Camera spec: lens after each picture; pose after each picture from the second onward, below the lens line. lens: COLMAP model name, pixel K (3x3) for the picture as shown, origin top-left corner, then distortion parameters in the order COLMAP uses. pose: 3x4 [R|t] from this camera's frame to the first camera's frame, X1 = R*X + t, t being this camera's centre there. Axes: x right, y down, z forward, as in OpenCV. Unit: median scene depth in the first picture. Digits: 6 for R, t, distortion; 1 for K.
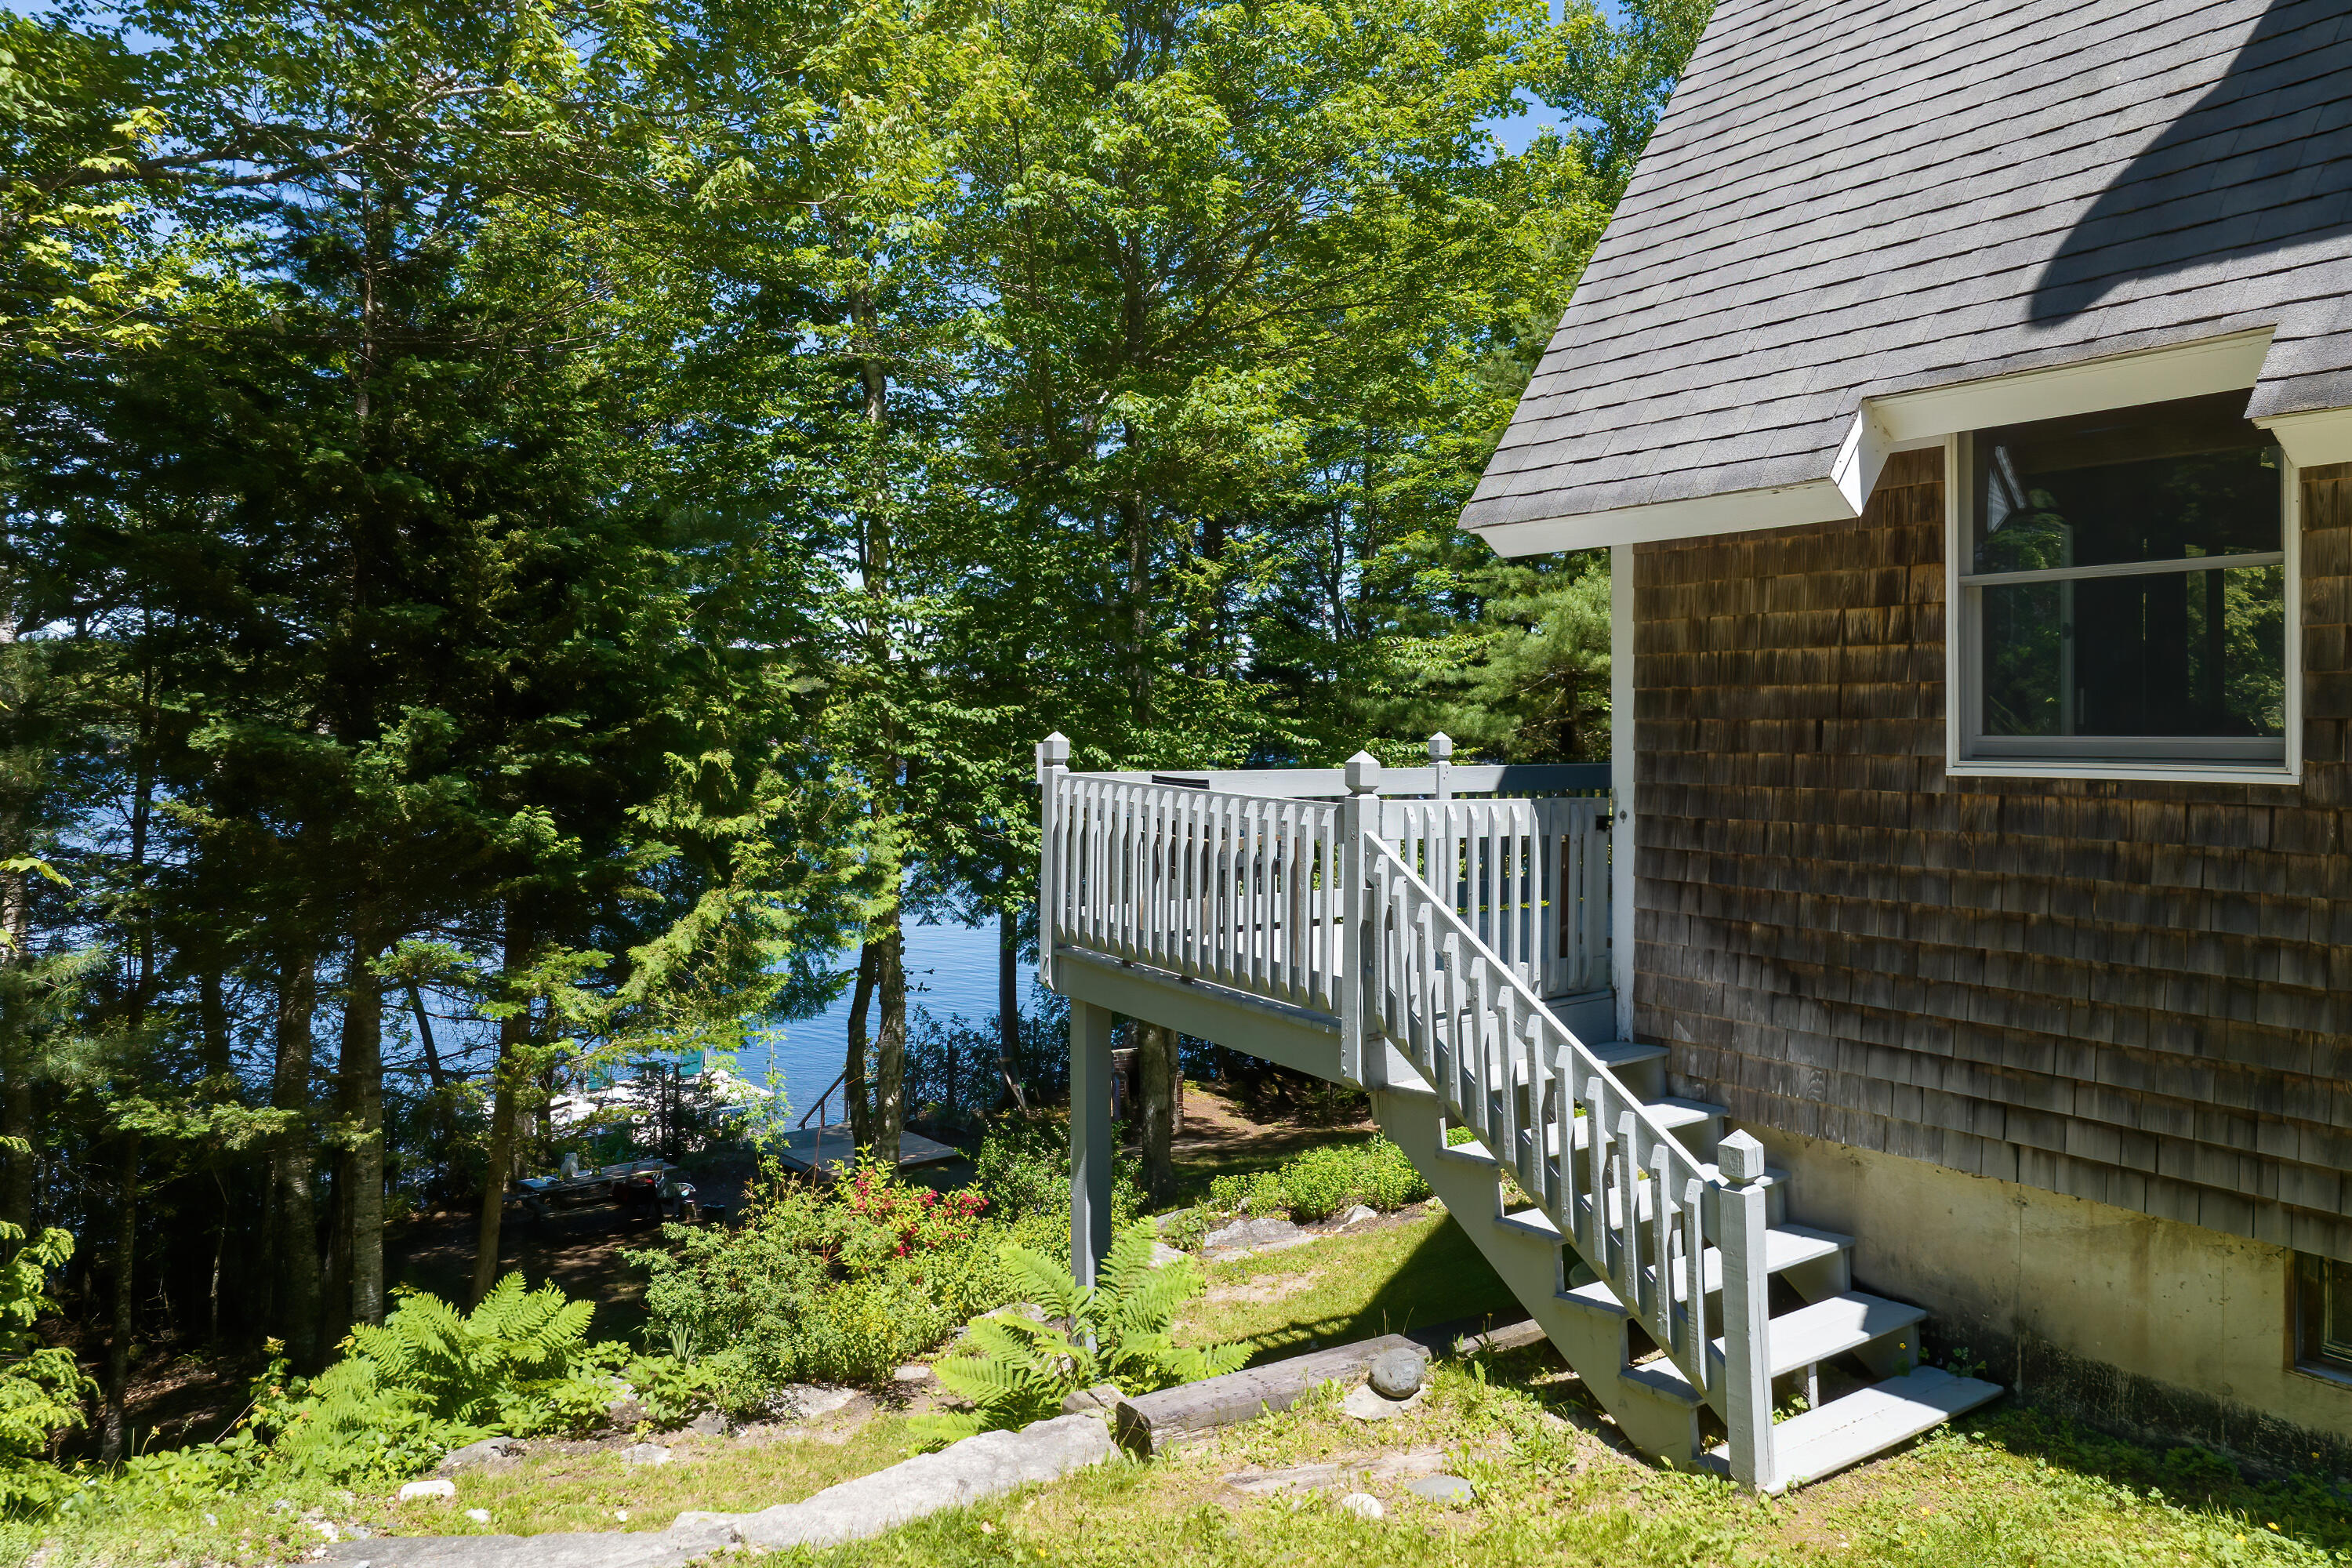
lens RADIAL K [[1624.9, 0, 1173.2], [0, 1624.9, 725.7], [0, 0, 1]] dist [0.026577, -0.102637]
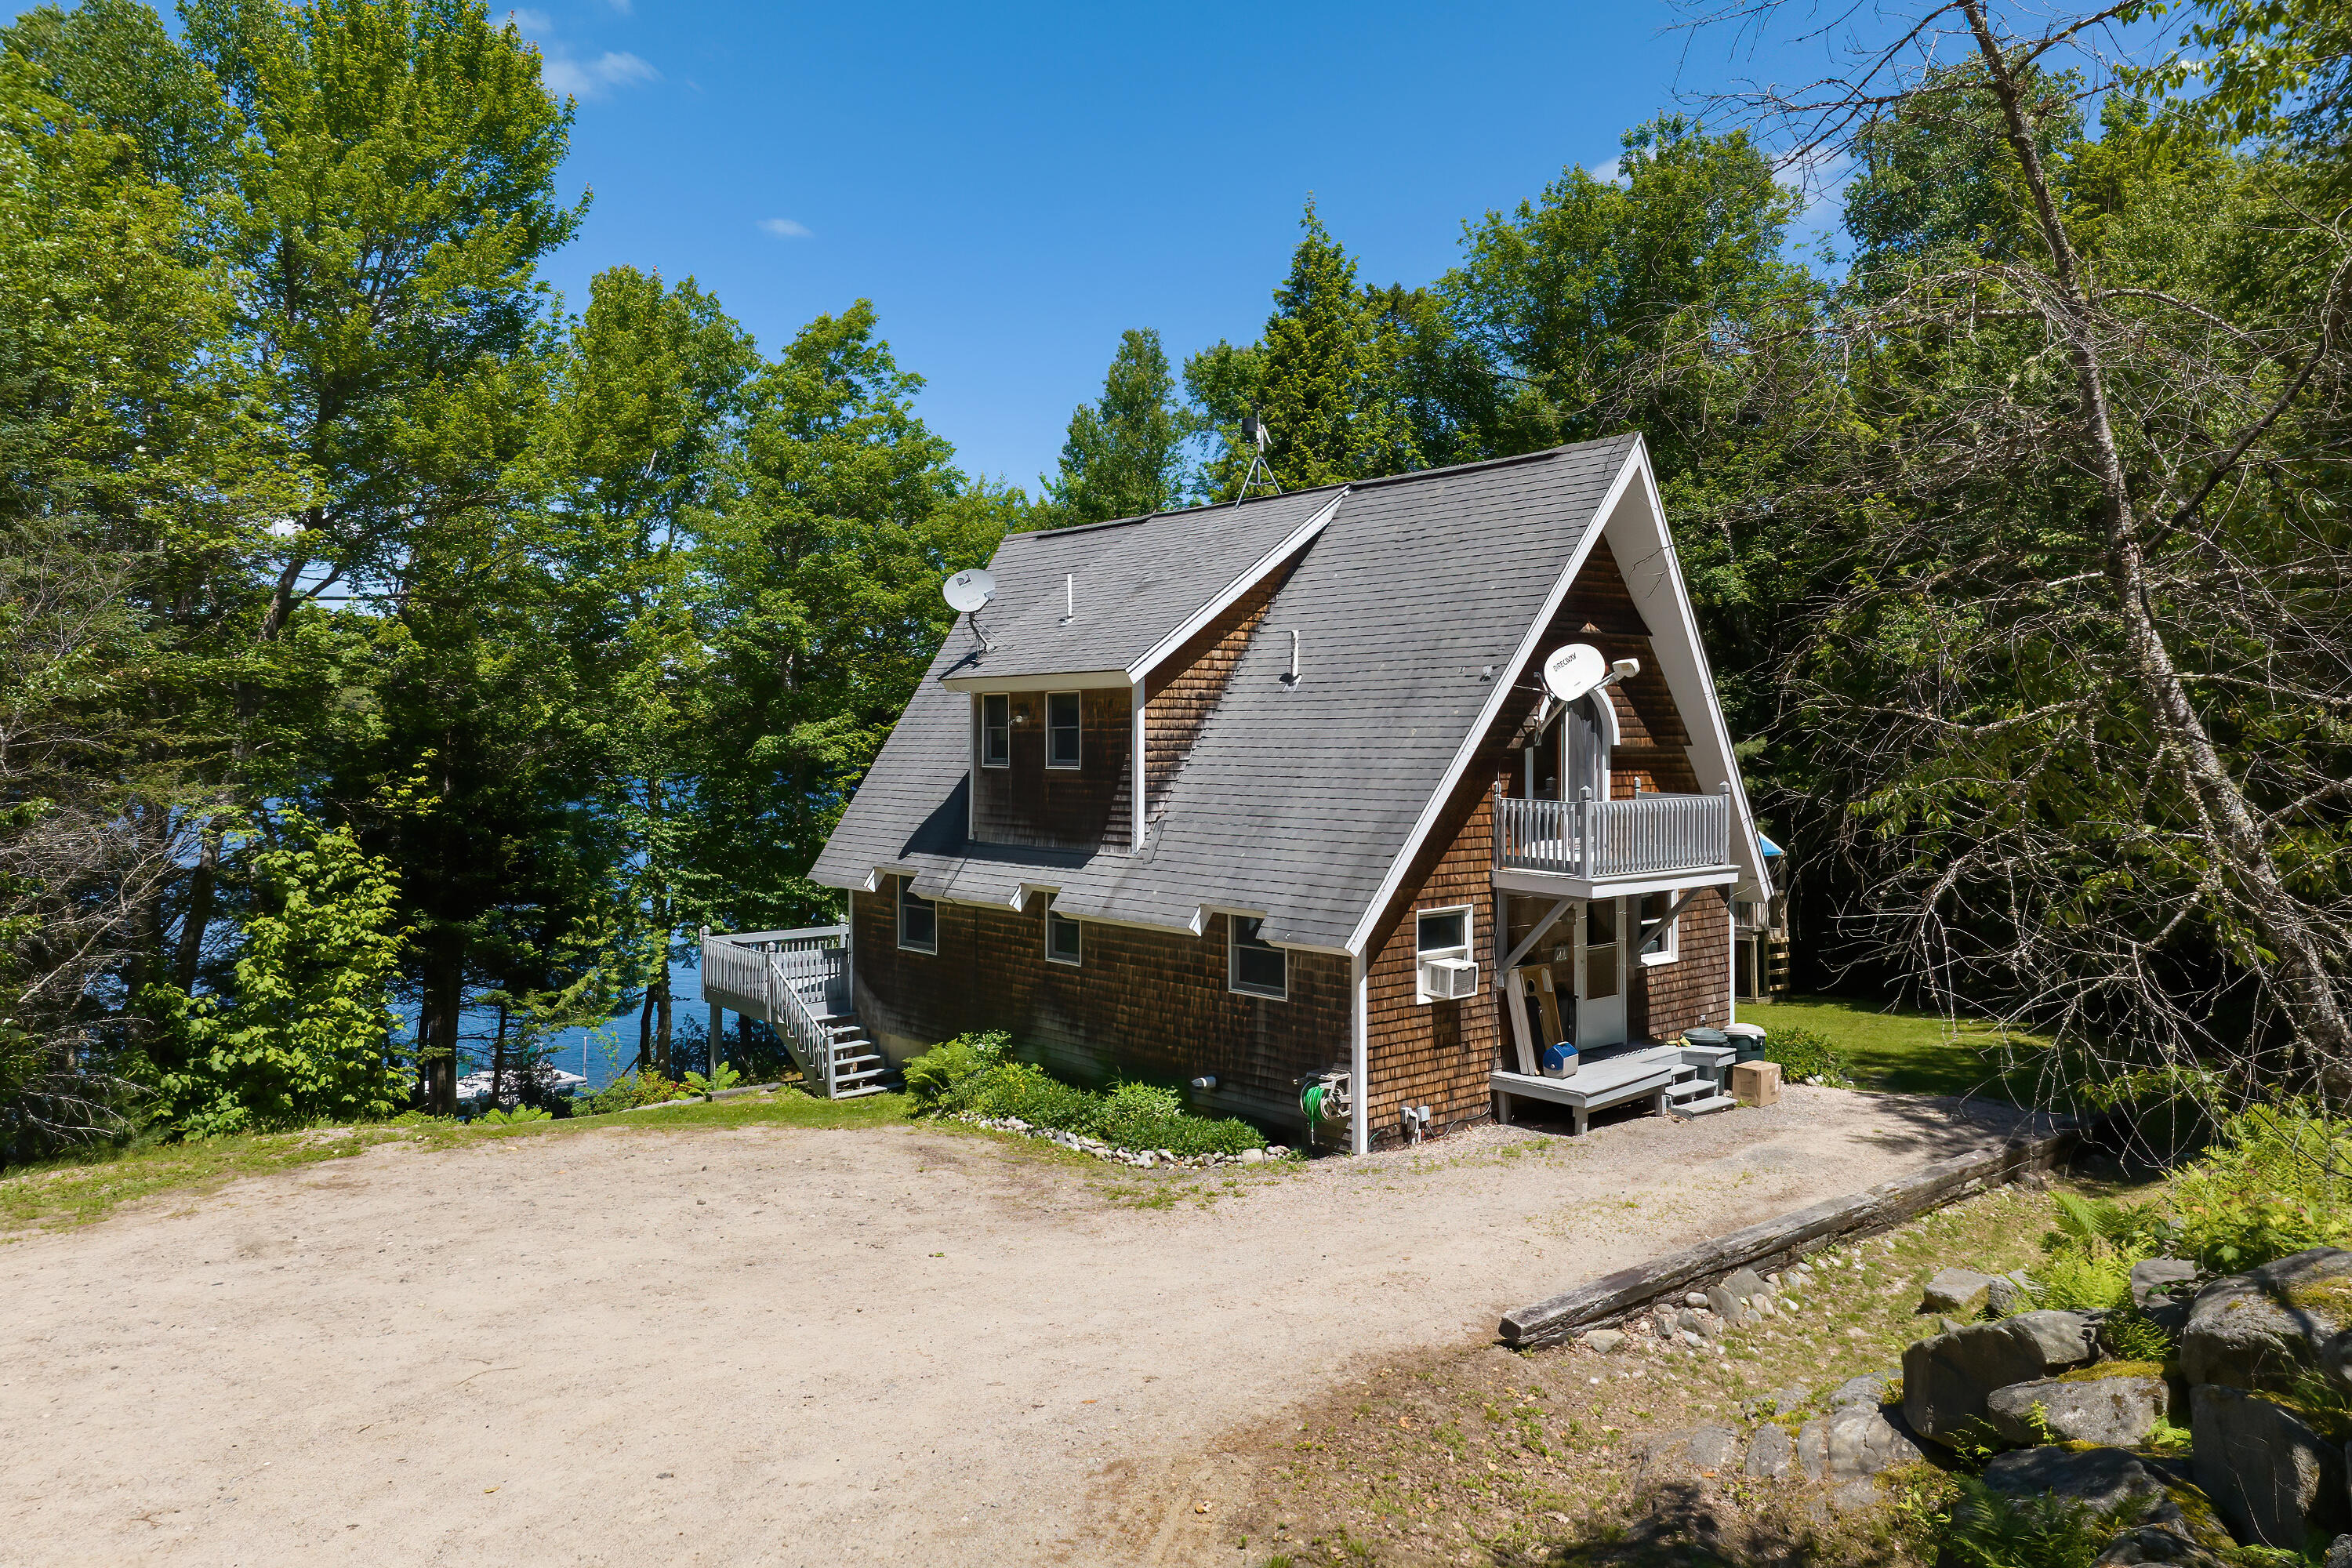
lens RADIAL K [[1636.5, 0, 1176.0], [0, 1636.5, 784.0], [0, 0, 1]] dist [-0.009232, 0.001347]
pose [[0.992025, -0.006660, 0.125862, 0.334559], [0.002690, 0.999494, 0.031687, -0.282215], [-0.126010, -0.031096, 0.991542, -1.770917]]
